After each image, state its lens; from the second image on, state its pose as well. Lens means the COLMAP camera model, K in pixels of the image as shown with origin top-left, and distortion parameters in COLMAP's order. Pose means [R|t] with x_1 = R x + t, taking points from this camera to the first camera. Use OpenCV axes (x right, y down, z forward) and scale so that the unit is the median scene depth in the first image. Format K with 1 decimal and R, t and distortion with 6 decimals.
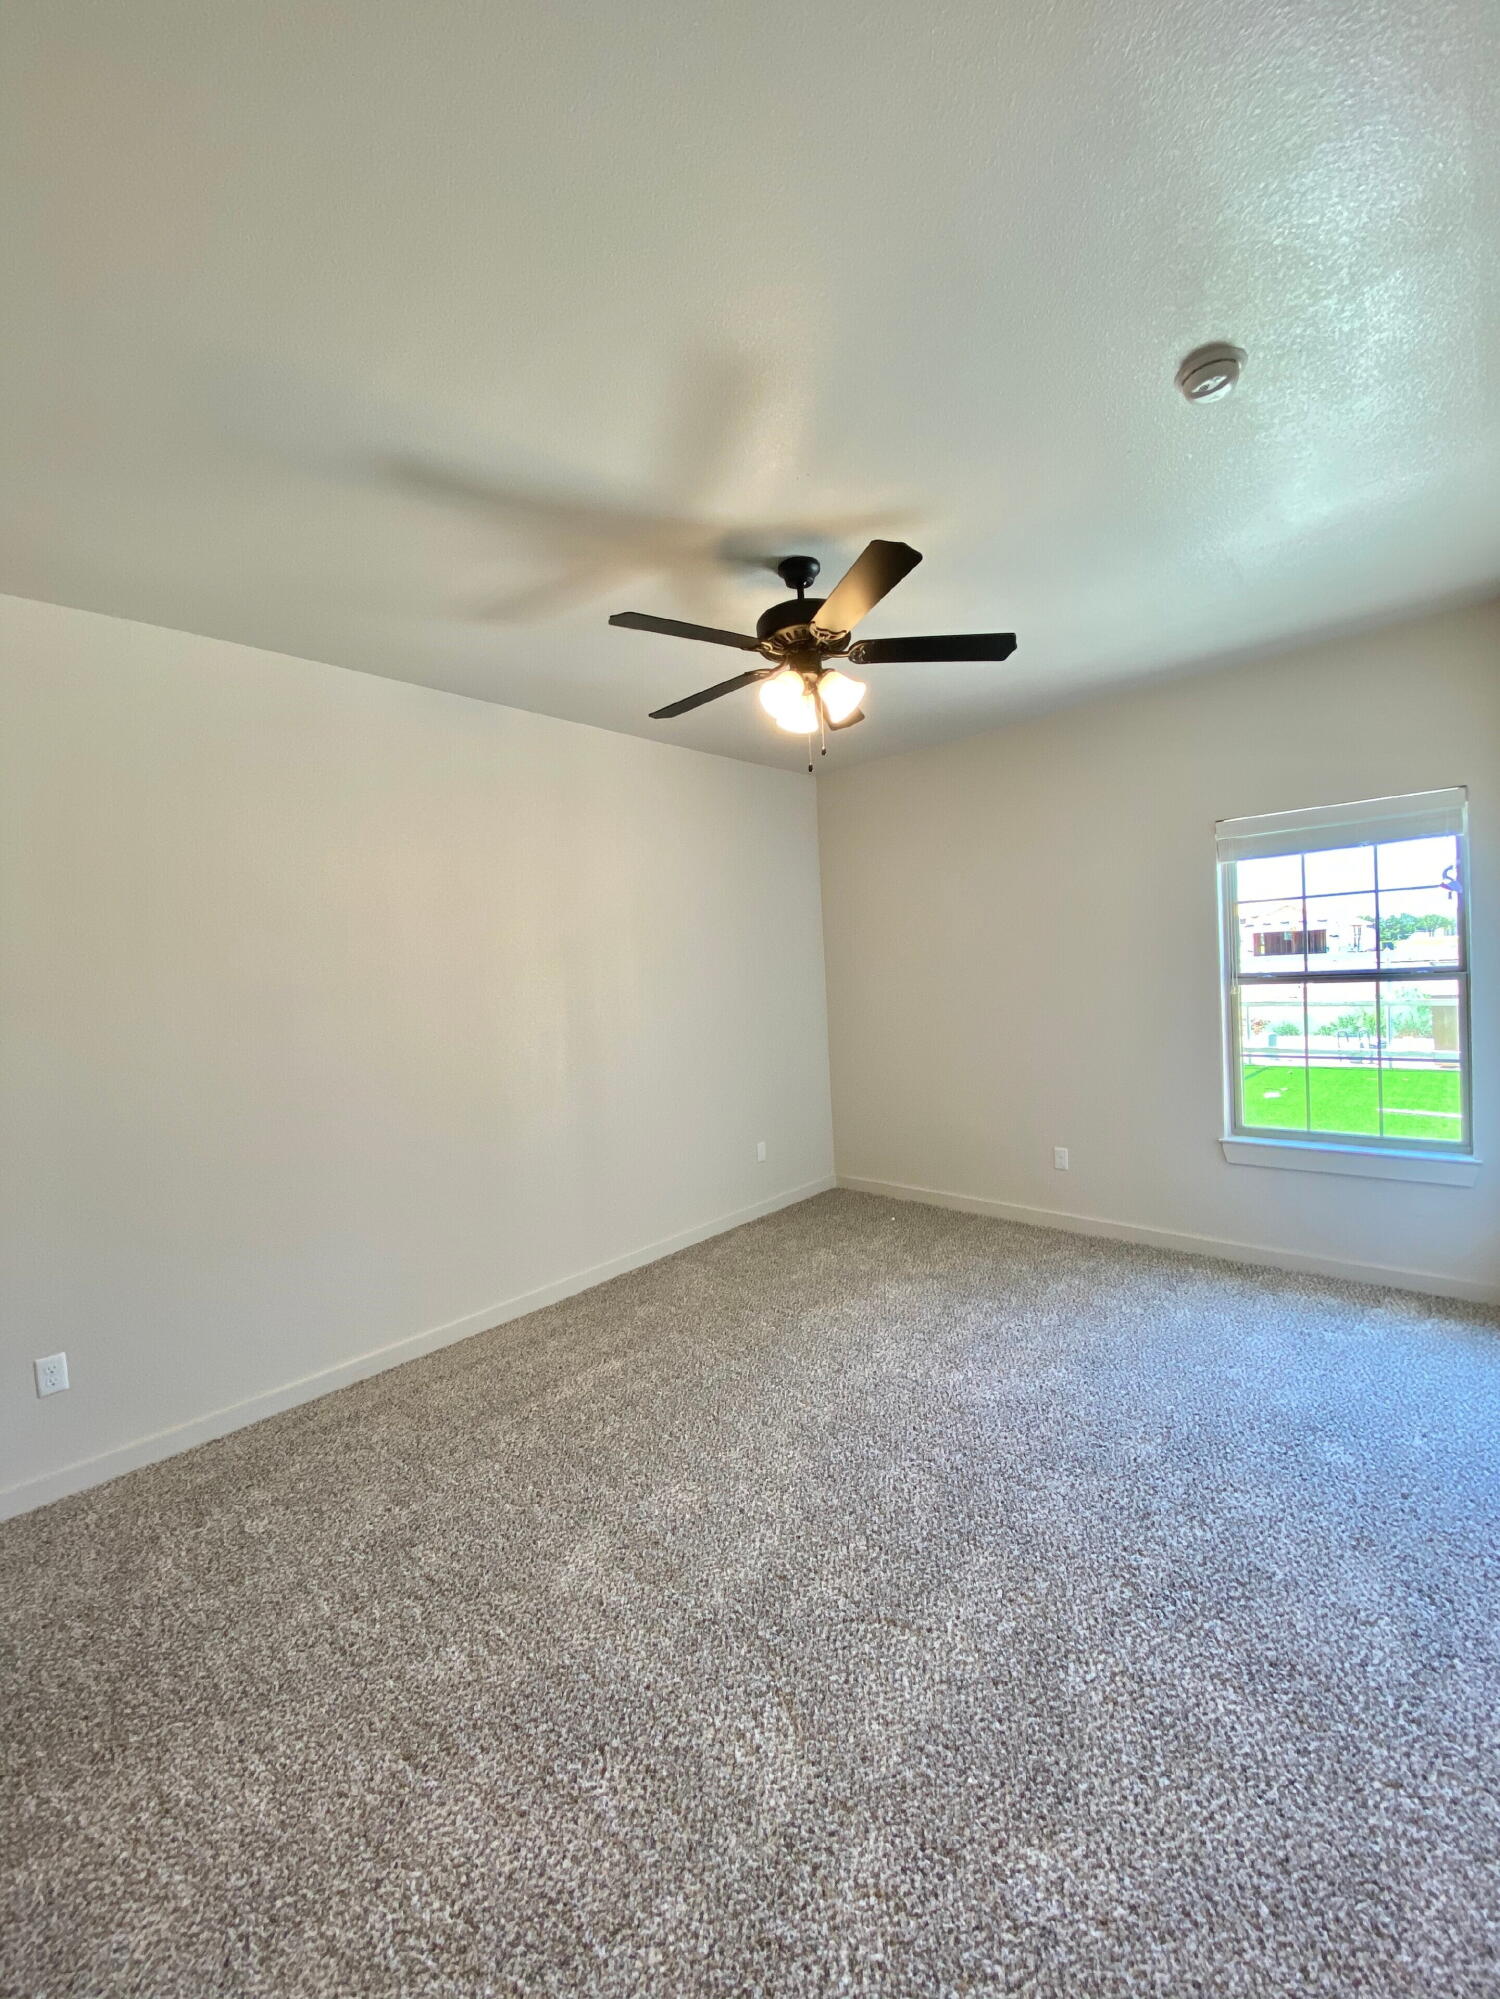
lens RADIAL K [[805.6, 0, 750.0], [0, 805.6, 999.5], [0, 0, 1]] dist [0.022088, -0.020957]
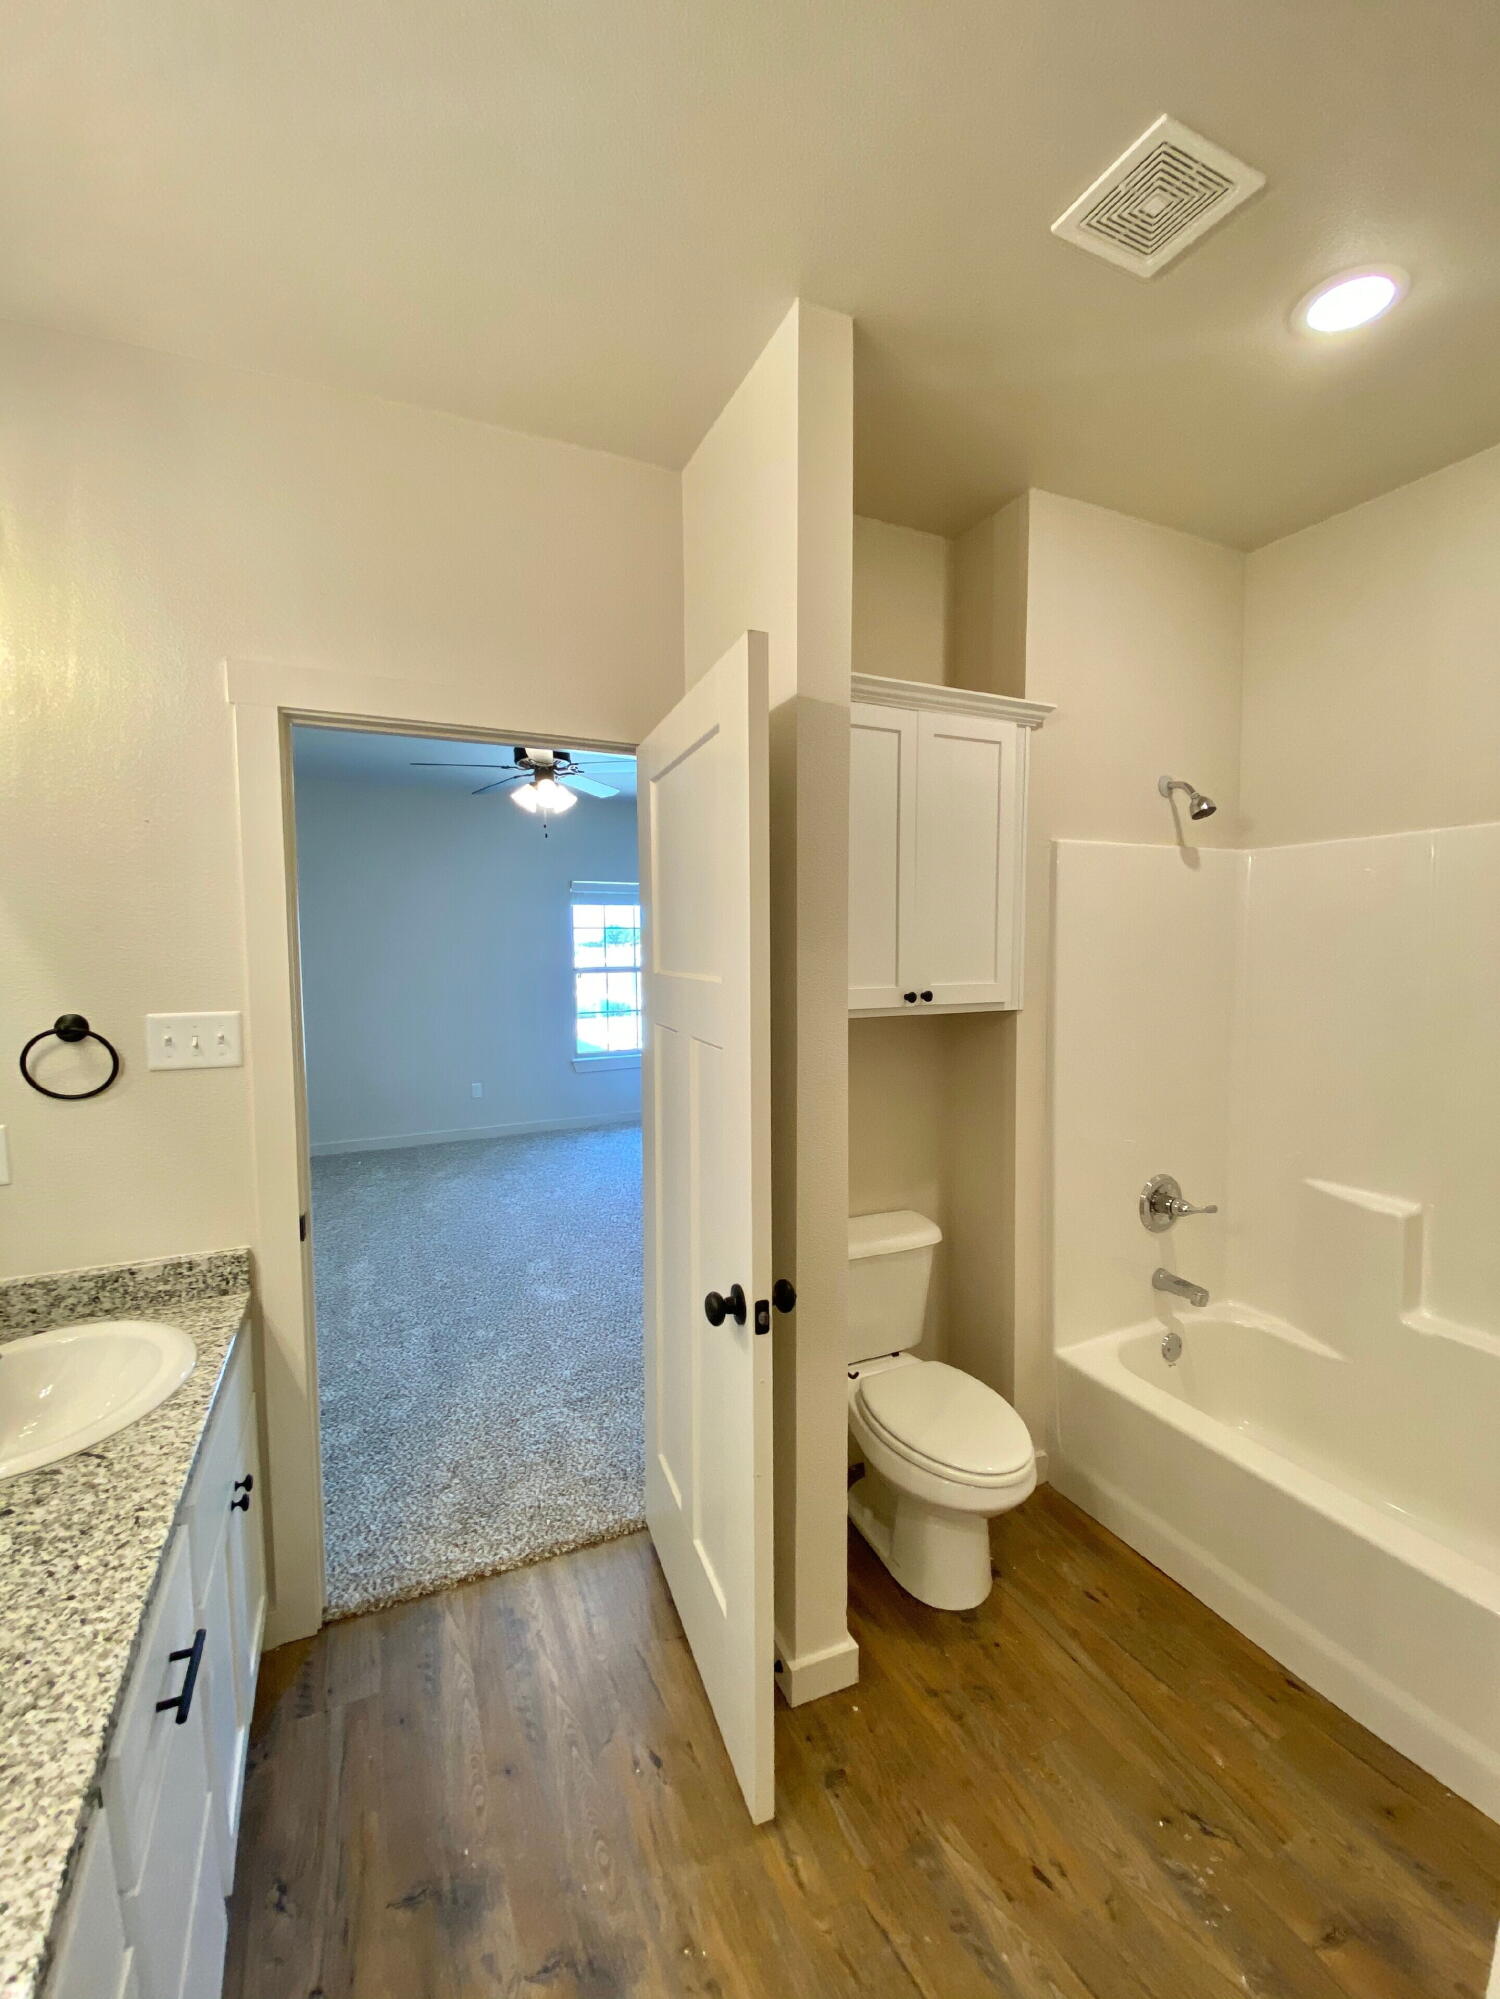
lens RADIAL K [[805.6, 0, 750.0], [0, 805.6, 999.5], [0, 0, 1]] dist [0.022088, -0.020957]
pose [[0.394444, -0.020946, 0.918681, -0.910717], [0.019783, 0.999702, 0.014299, 0.021527], [-0.918707, 0.012534, 0.394741, -0.056347]]
